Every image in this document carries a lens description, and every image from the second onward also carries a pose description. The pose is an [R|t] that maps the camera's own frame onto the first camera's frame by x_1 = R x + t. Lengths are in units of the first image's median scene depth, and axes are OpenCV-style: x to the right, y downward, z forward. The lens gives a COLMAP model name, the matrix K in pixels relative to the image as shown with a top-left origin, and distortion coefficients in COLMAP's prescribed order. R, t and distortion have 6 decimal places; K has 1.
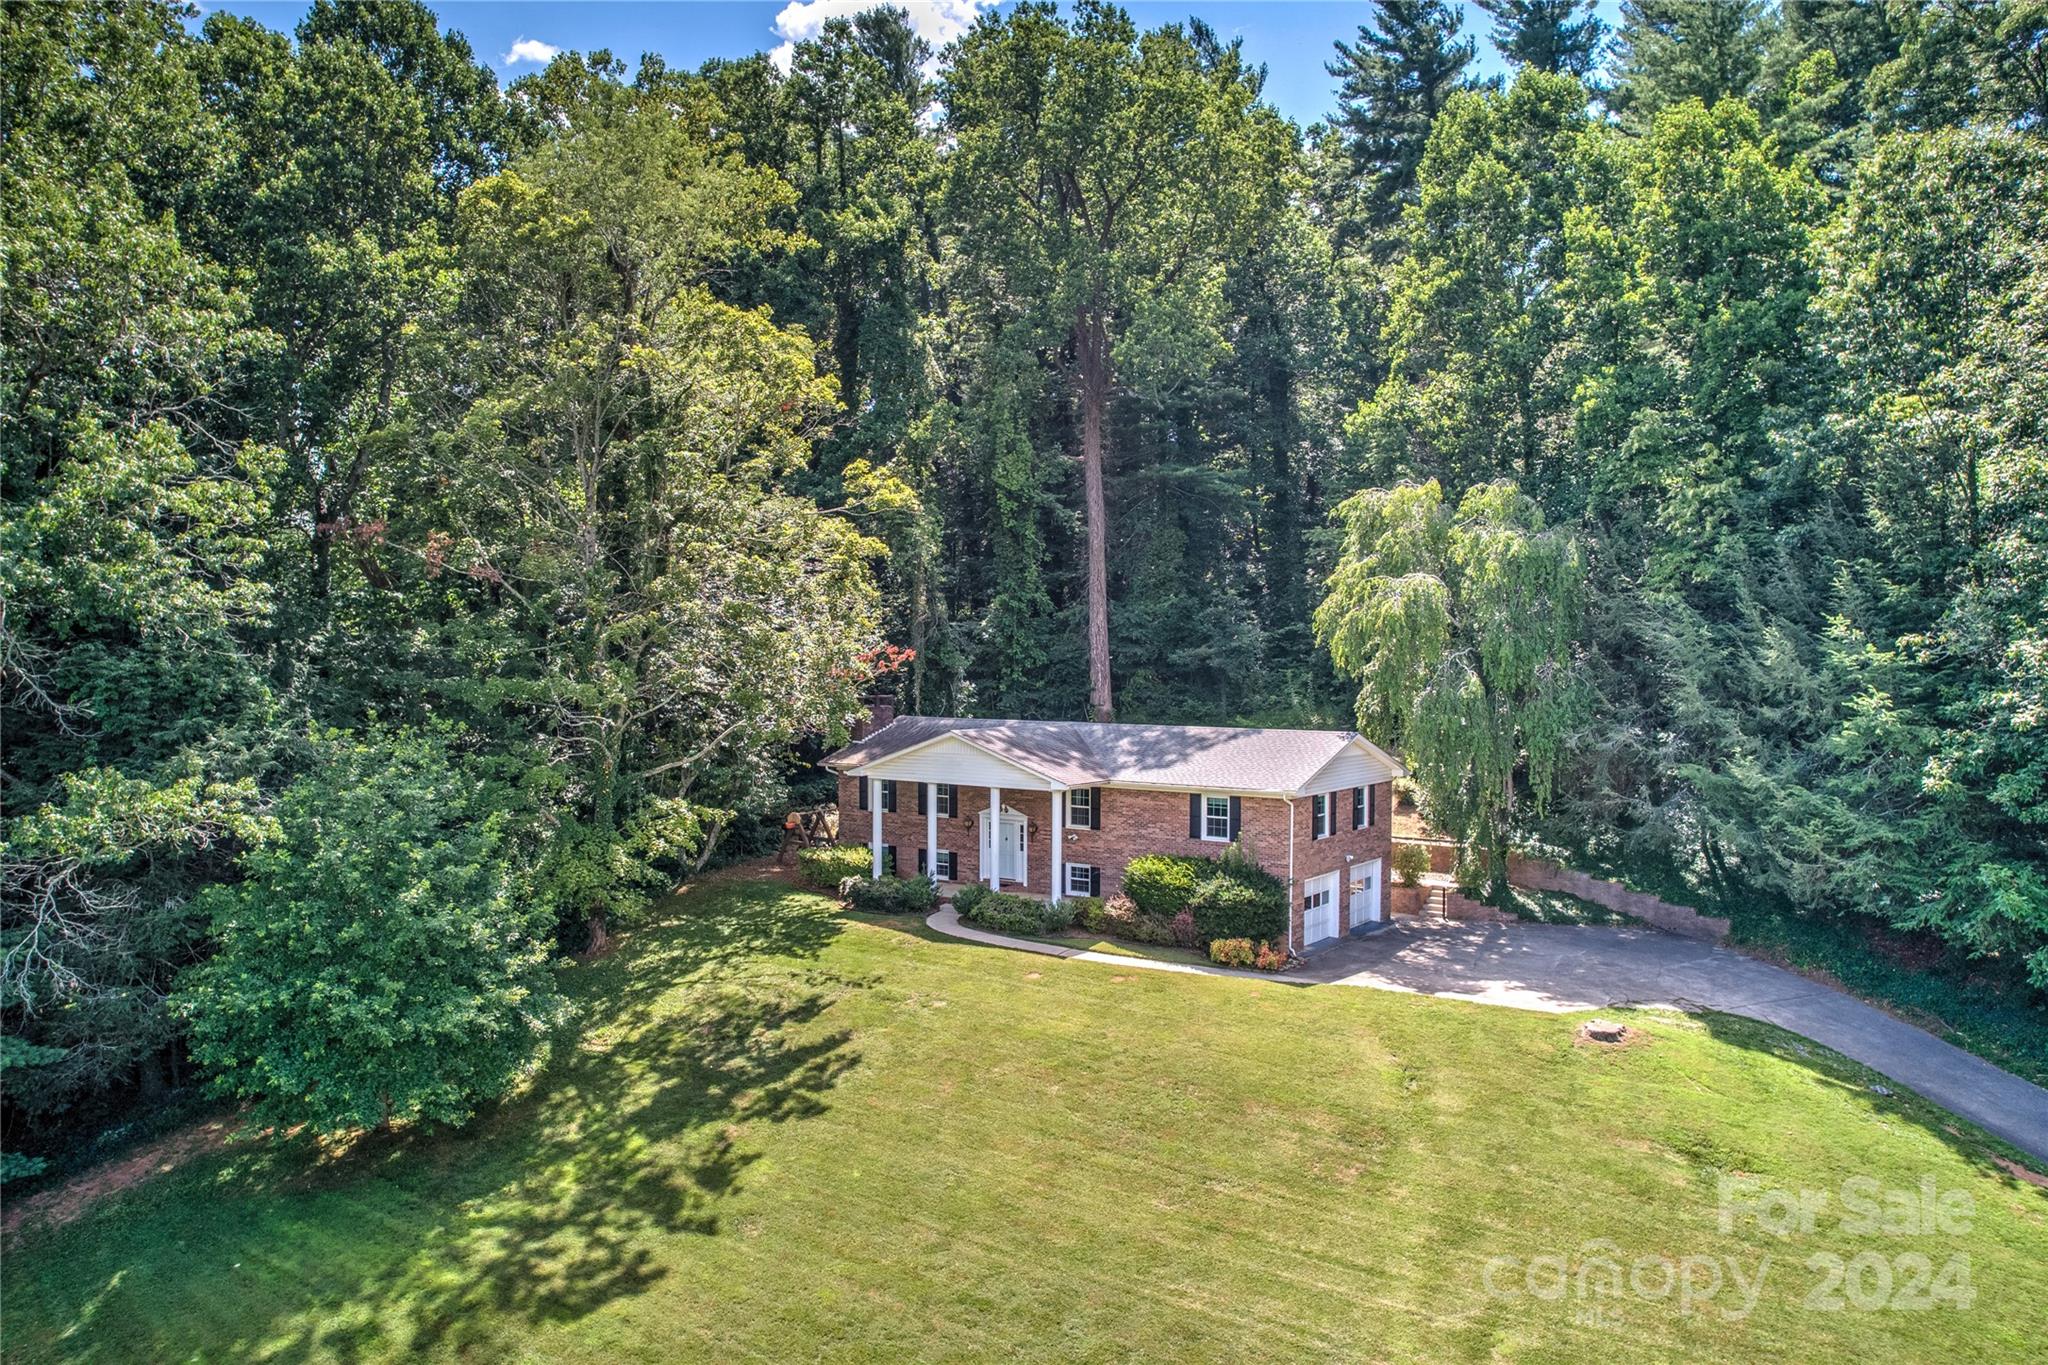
lens RADIAL K [[1364.8, 0, 1024.0], [0, 1364.8, 682.5], [0, 0, 1]] dist [-0.035310, -0.000865]
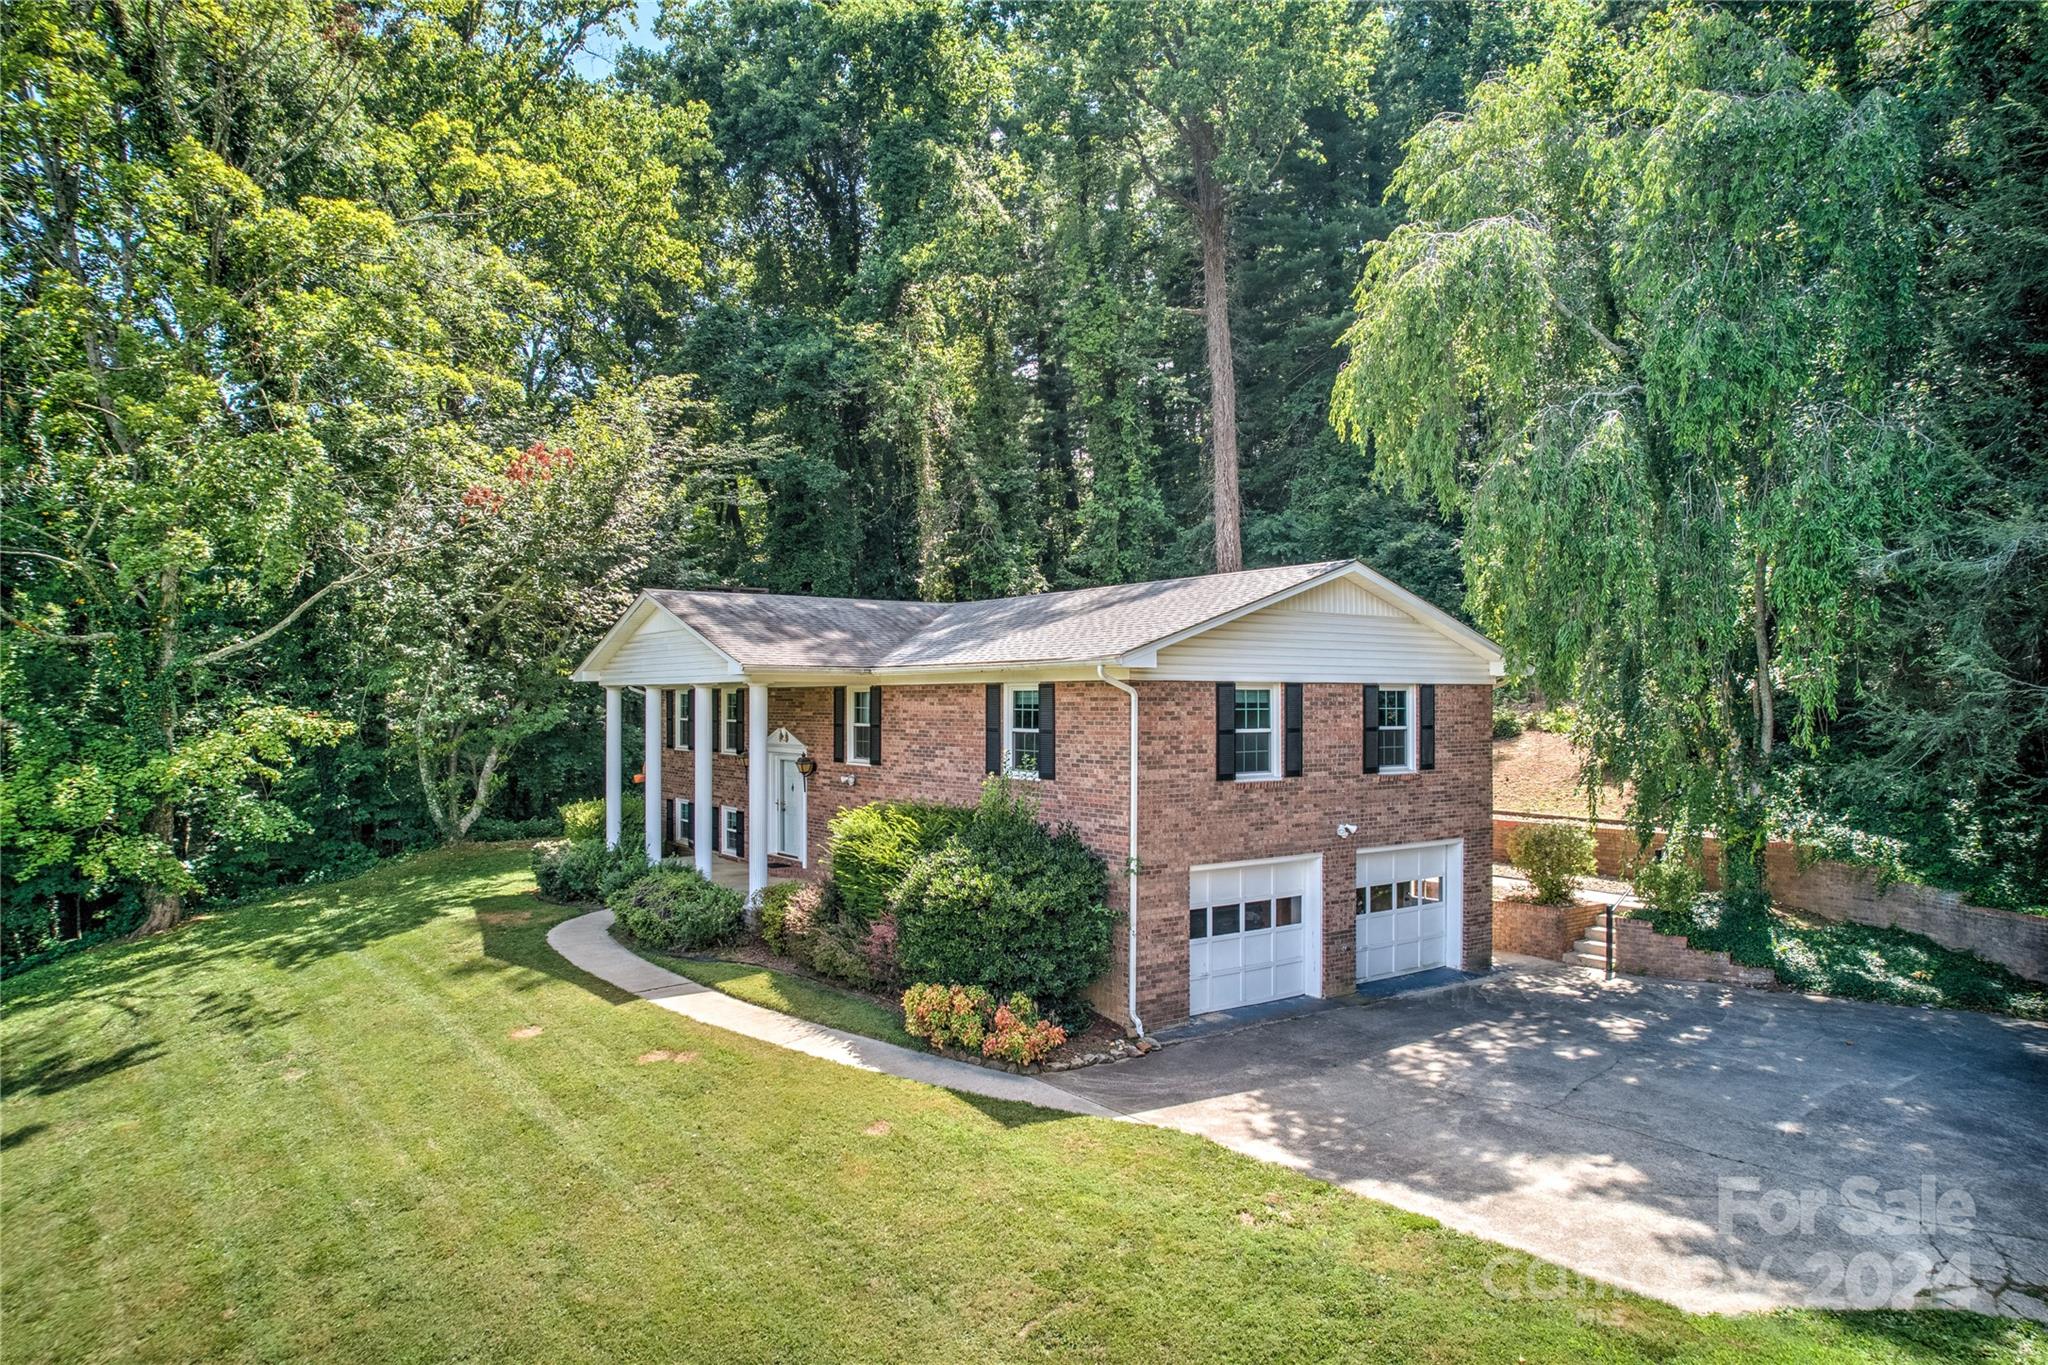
lens RADIAL K [[1266.0, 0, 1013.3], [0, 1266.0, 688.4], [0, 0, 1]] dist [-0.043742, 0.000943]
pose [[0.949312, -0.004882, -0.314298, 0.289647], [-0.002760, 0.999711, -0.023863, 0.098180], [0.314324, 0.023521, 0.949024, 0.593915]]
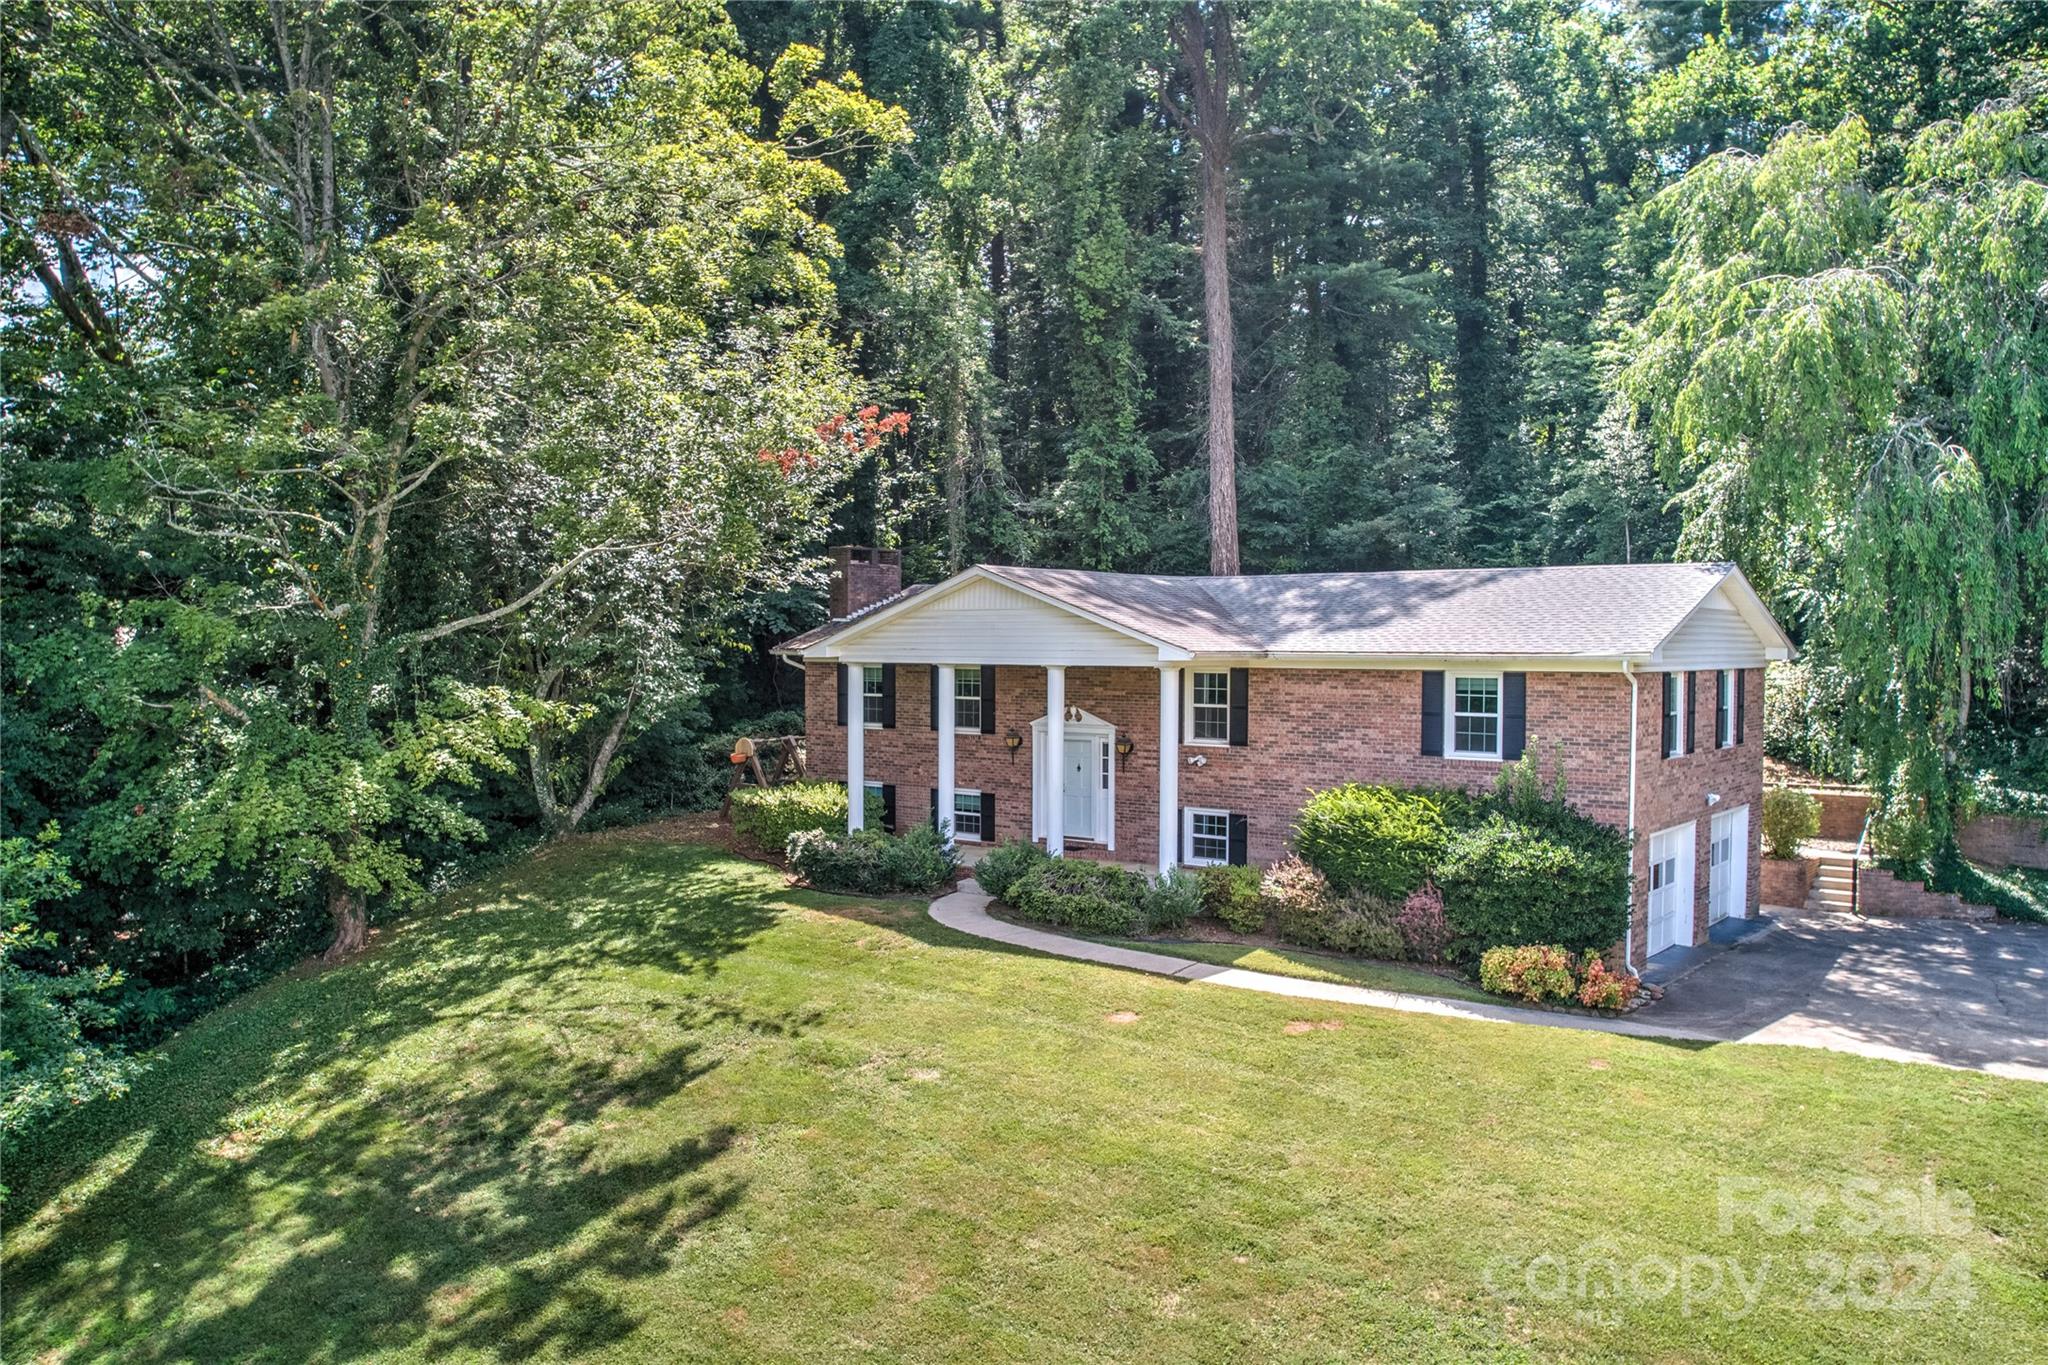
lens RADIAL K [[1492.5, 0, 1024.0], [0, 1492.5, 682.5], [0, 0, 1]] dist [-0.045651, 0.011829]
pose [[0.997930, 0.002142, -0.064267, 0.005068], [-0.001451, 0.999941, 0.010795, 0.083447], [0.064287, -0.010679, 0.997874, 0.434222]]
